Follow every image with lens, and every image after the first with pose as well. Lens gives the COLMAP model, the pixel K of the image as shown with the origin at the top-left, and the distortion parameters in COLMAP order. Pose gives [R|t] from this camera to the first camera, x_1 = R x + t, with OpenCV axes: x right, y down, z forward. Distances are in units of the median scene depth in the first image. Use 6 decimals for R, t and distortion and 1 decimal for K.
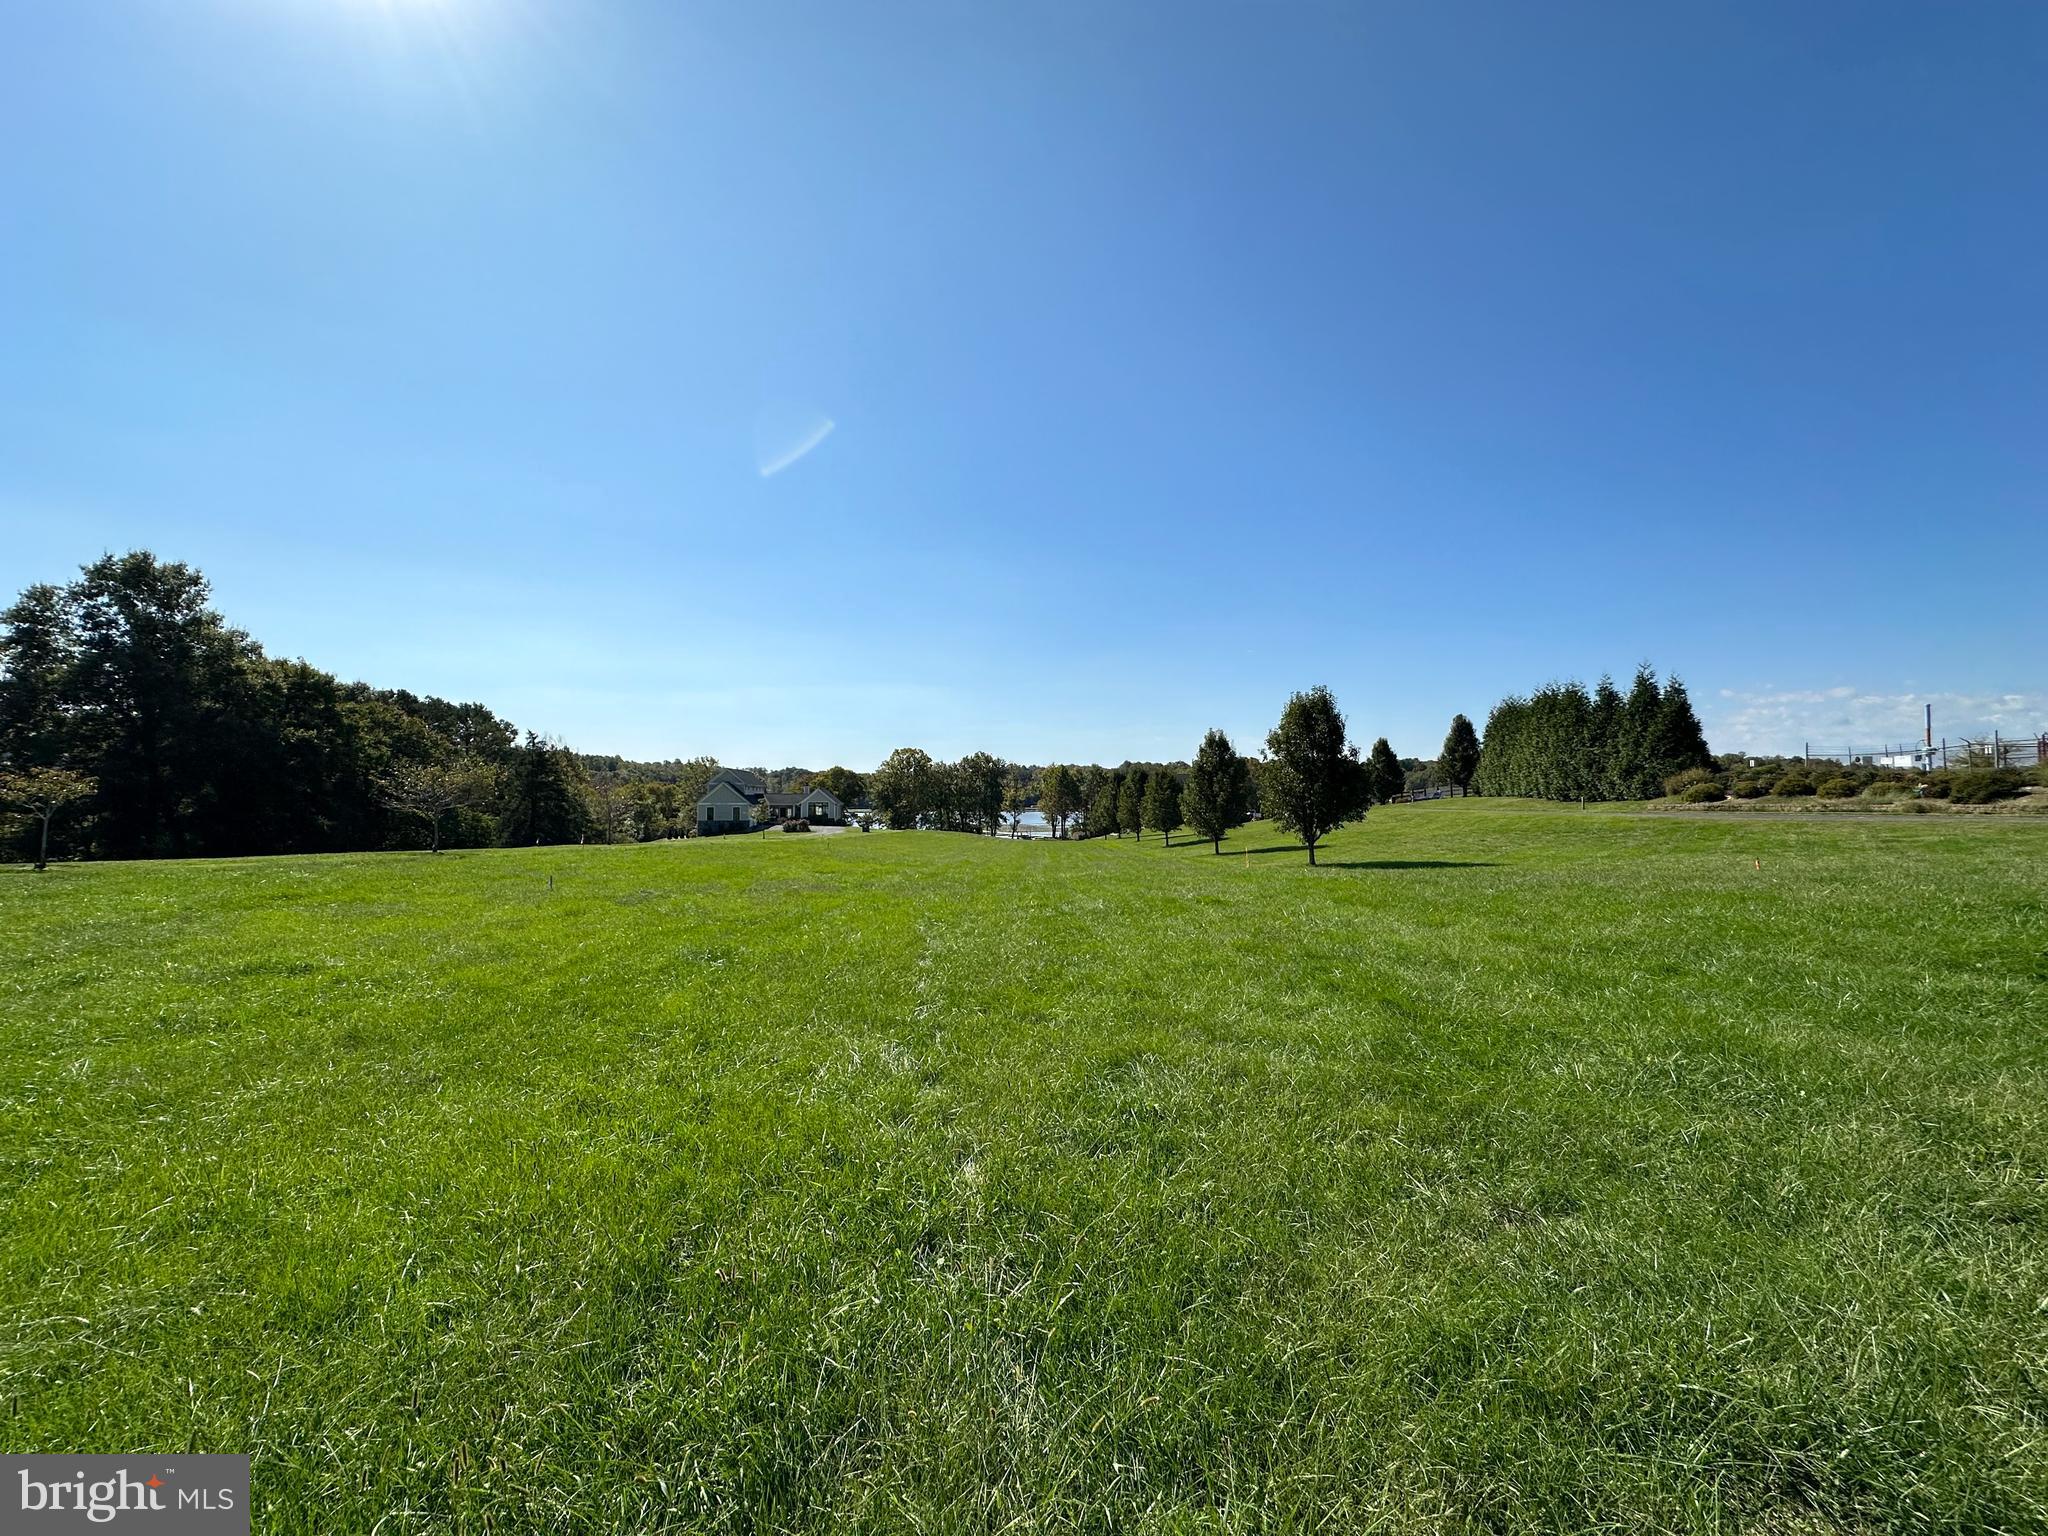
lens RADIAL K [[836.1, 0, 1040.9], [0, 836.1, 764.4], [0, 0, 1]] dist [0.003641, 0.002706]
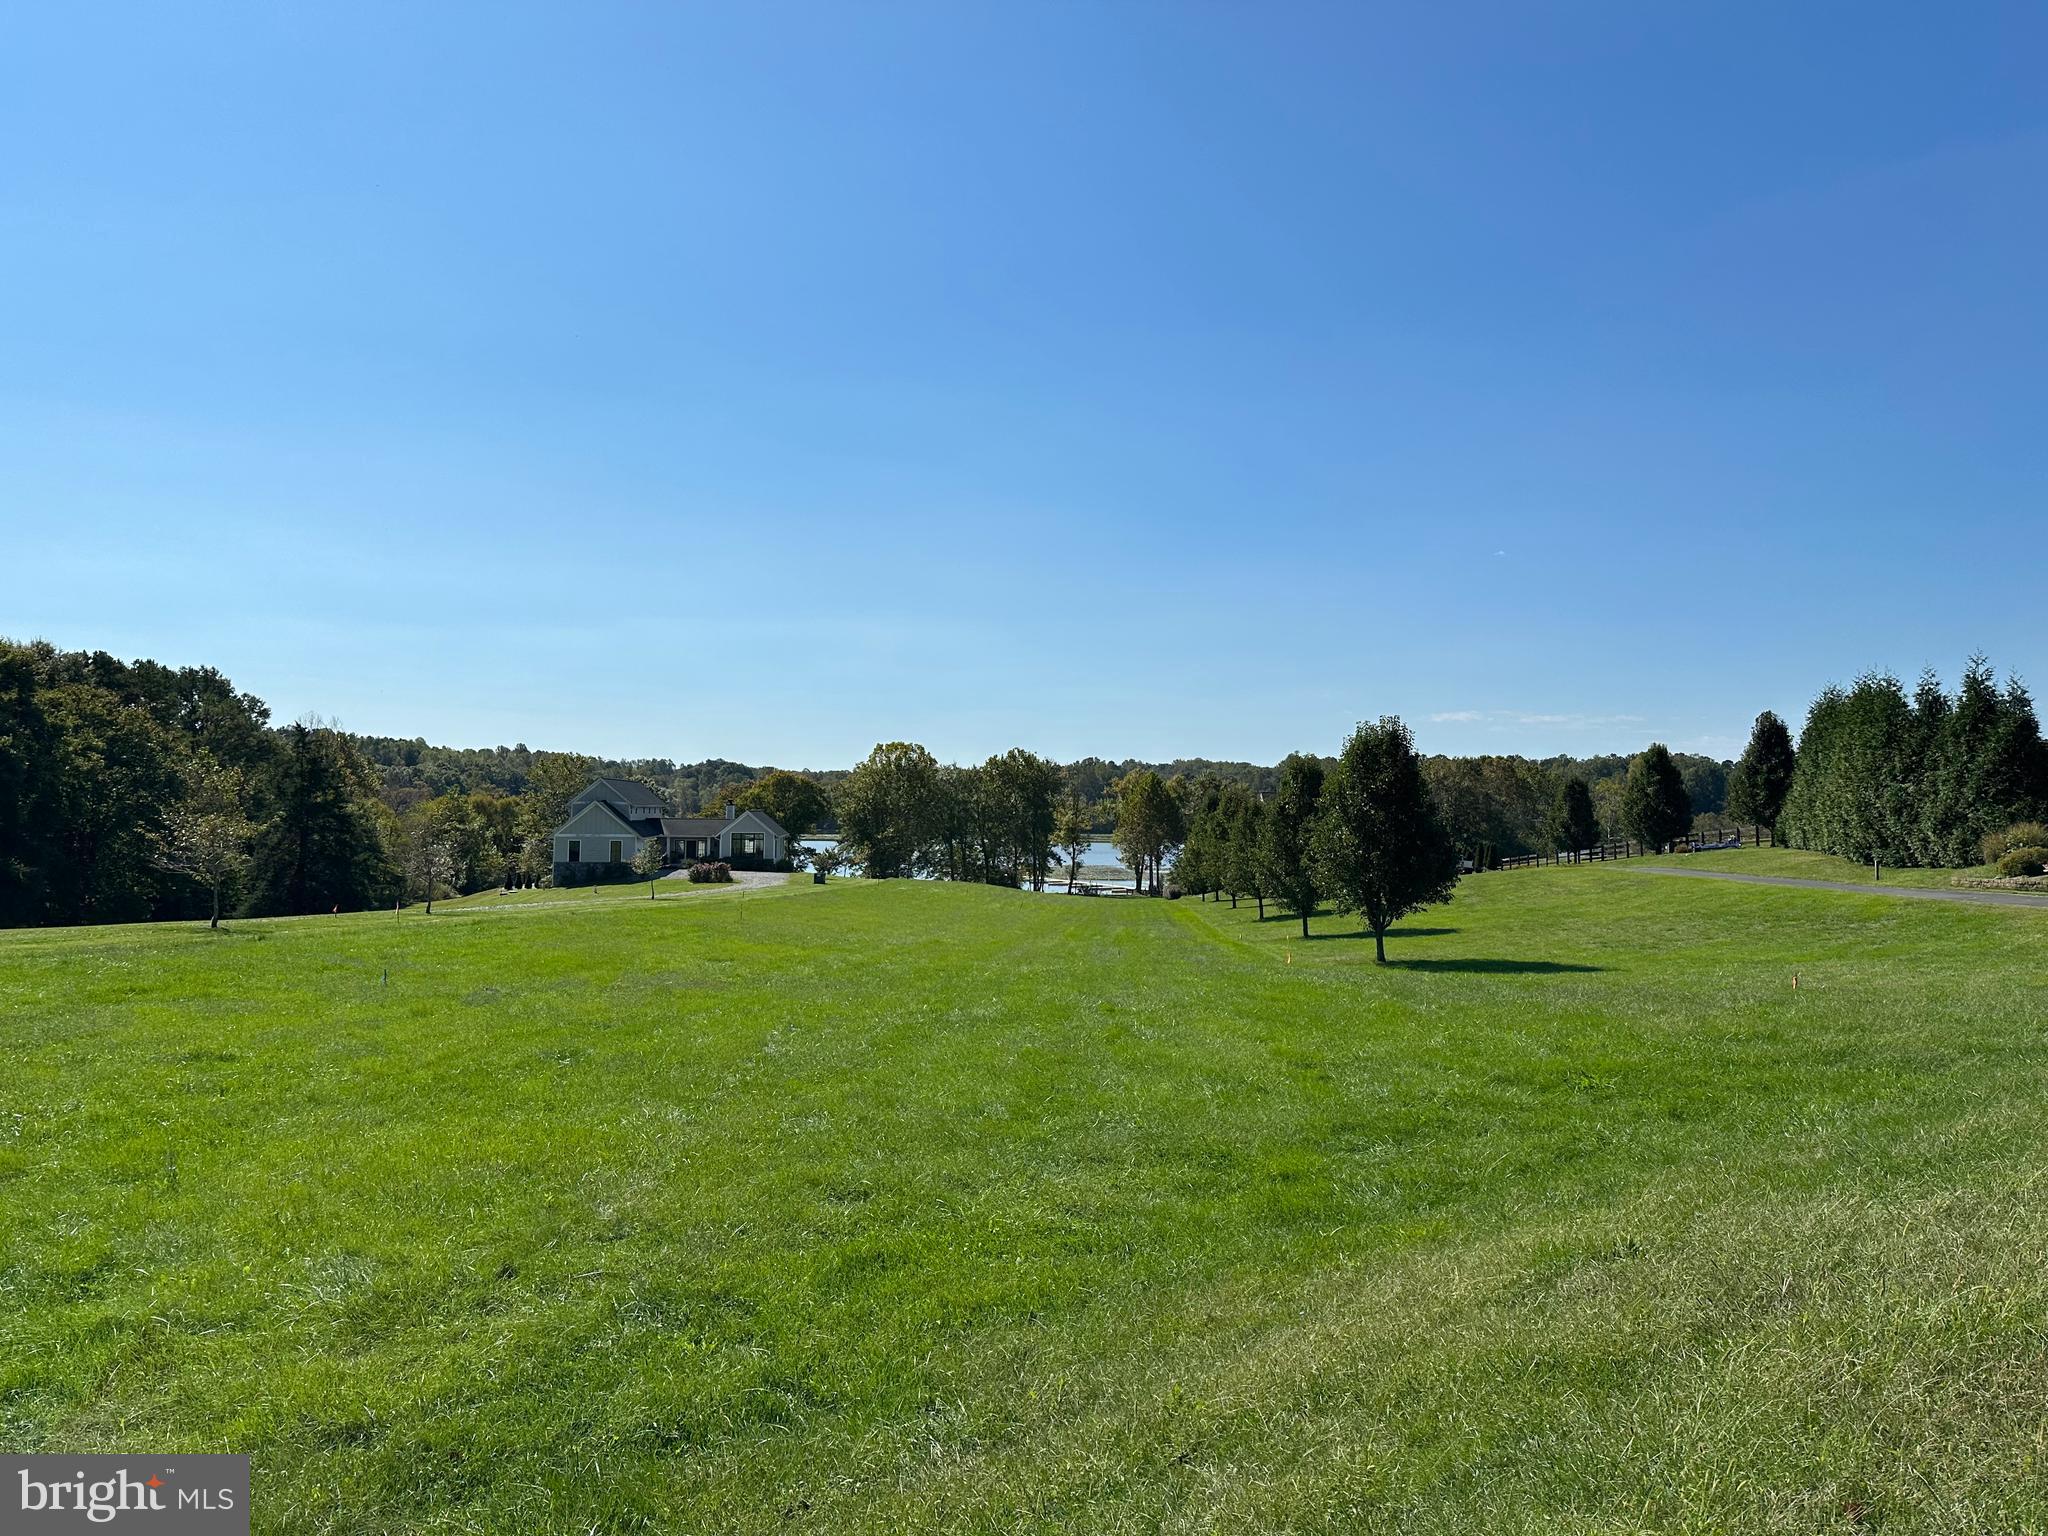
lens RADIAL K [[1460.6, 0, 1065.8], [0, 1460.6, 745.1], [0, 0, 1]] dist [0.065877, -0.075778]
pose [[0.998419, 0.009253, -0.055440, 0.031685], [-0.009717, 0.999920, -0.008108, -0.014455], [0.055360, 0.008634, 0.998429, -0.076542]]
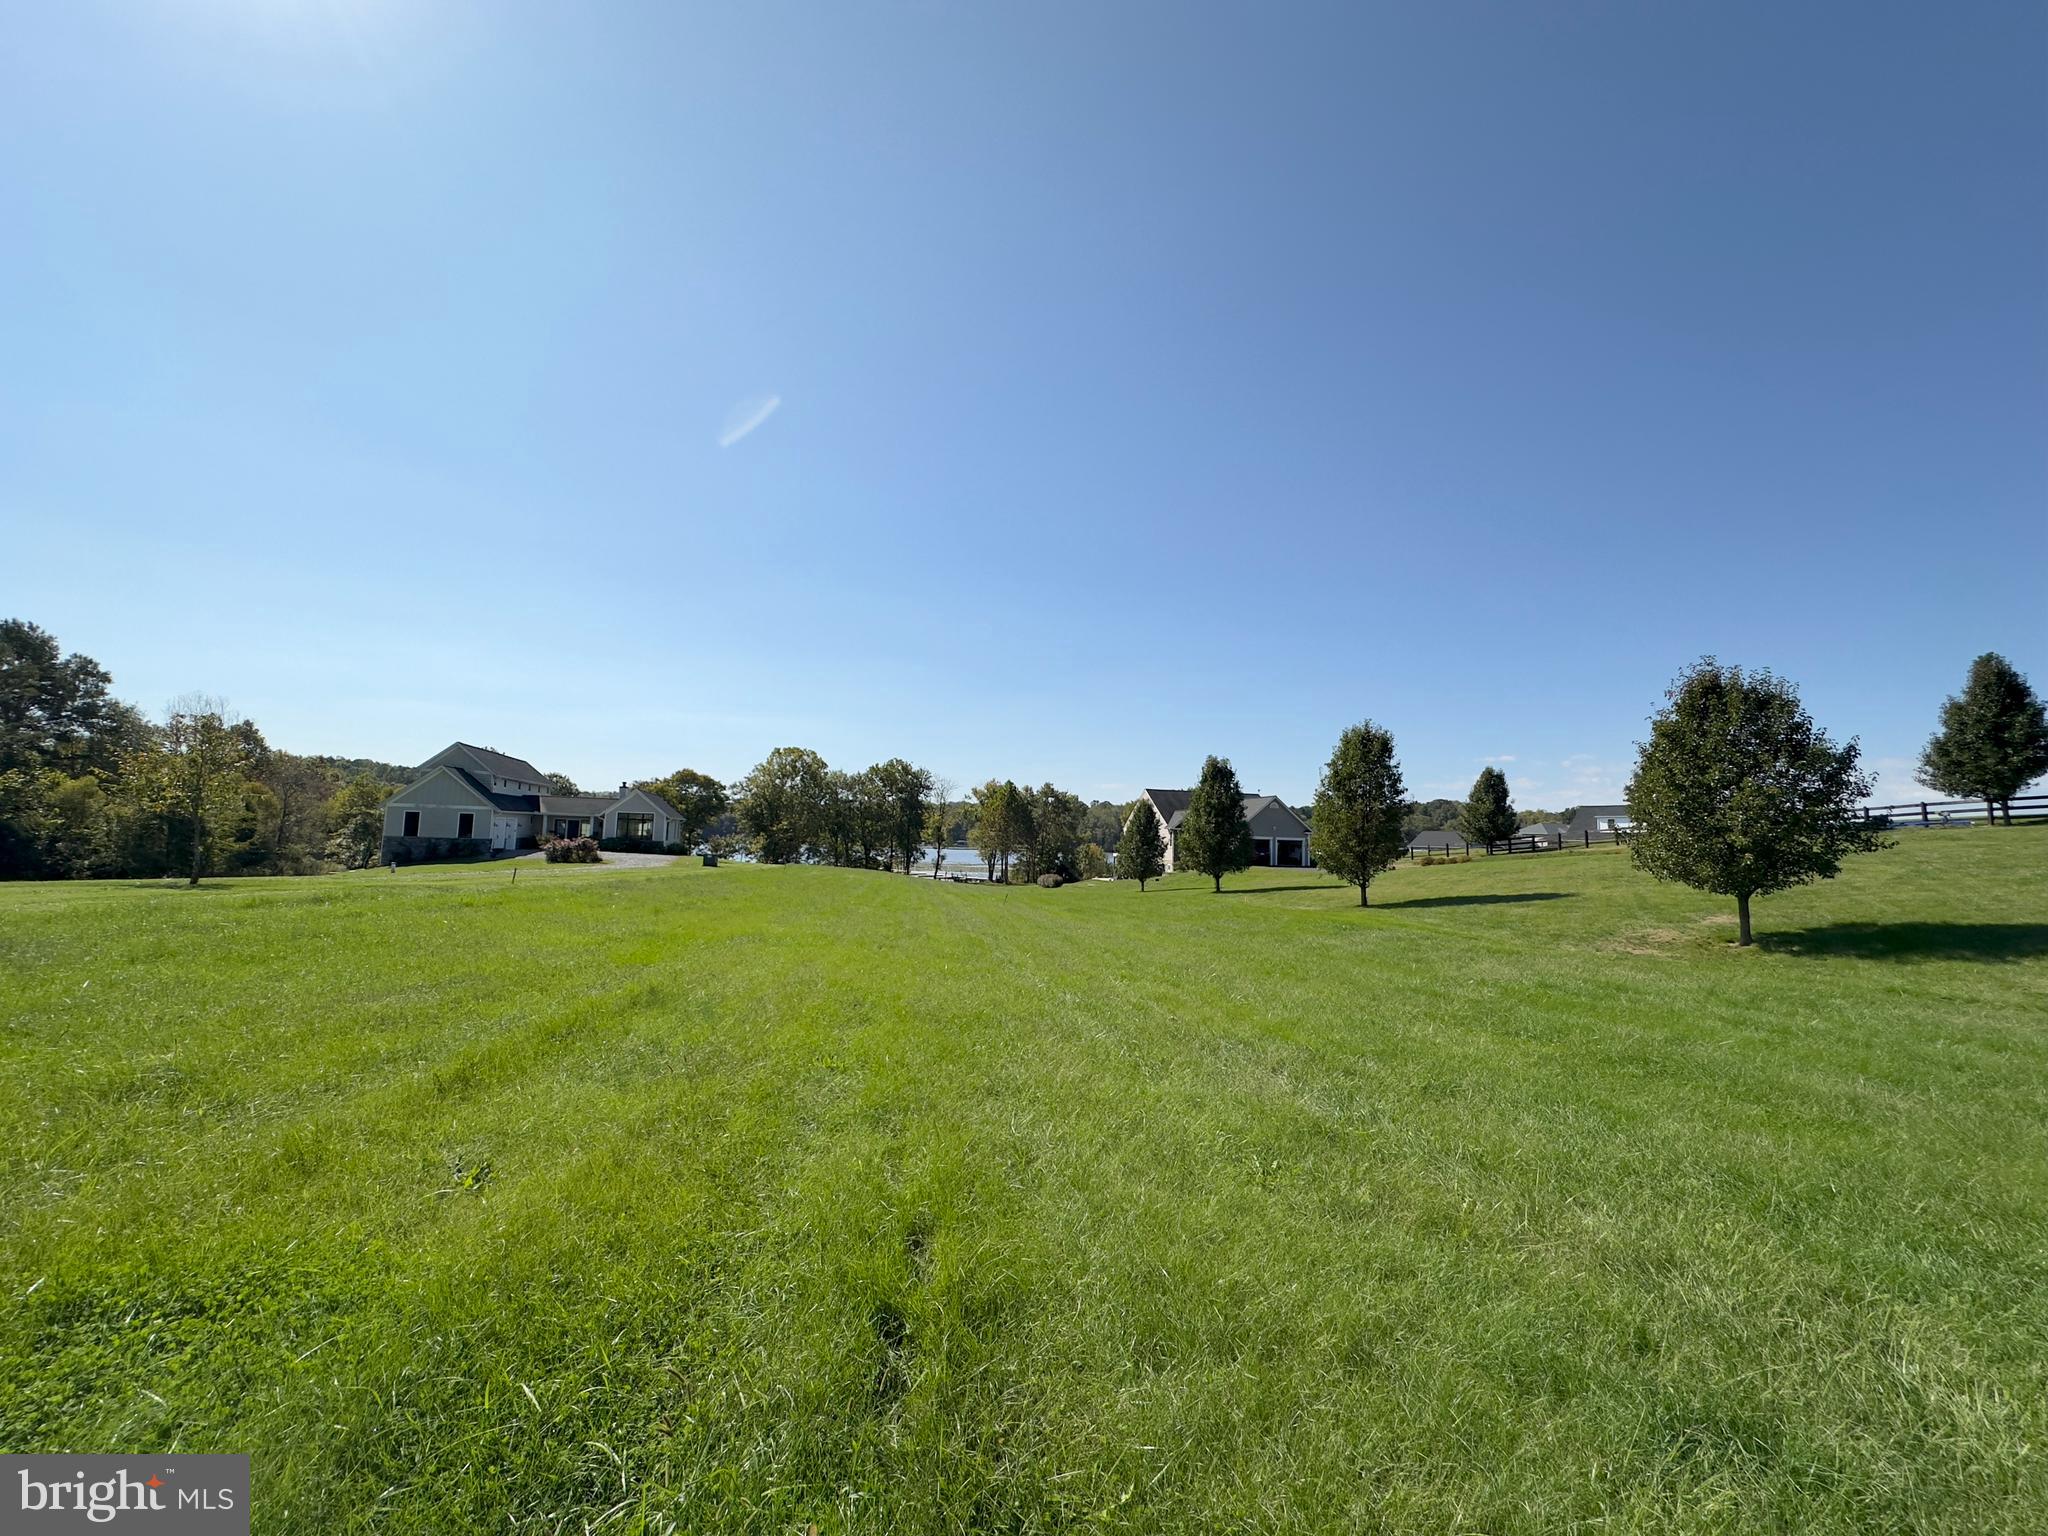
lens RADIAL K [[836.1, 0, 1024.3], [0, 836.1, 765.7], [0, 0, 1]] dist [0.003641, 0.002706]
pose [[0.992438, 0.042343, 0.115213, -0.071033], [-0.036978, 0.998148, -0.048310, 0.033379], [-0.117045, 0.043684, 0.992165, 0.423467]]
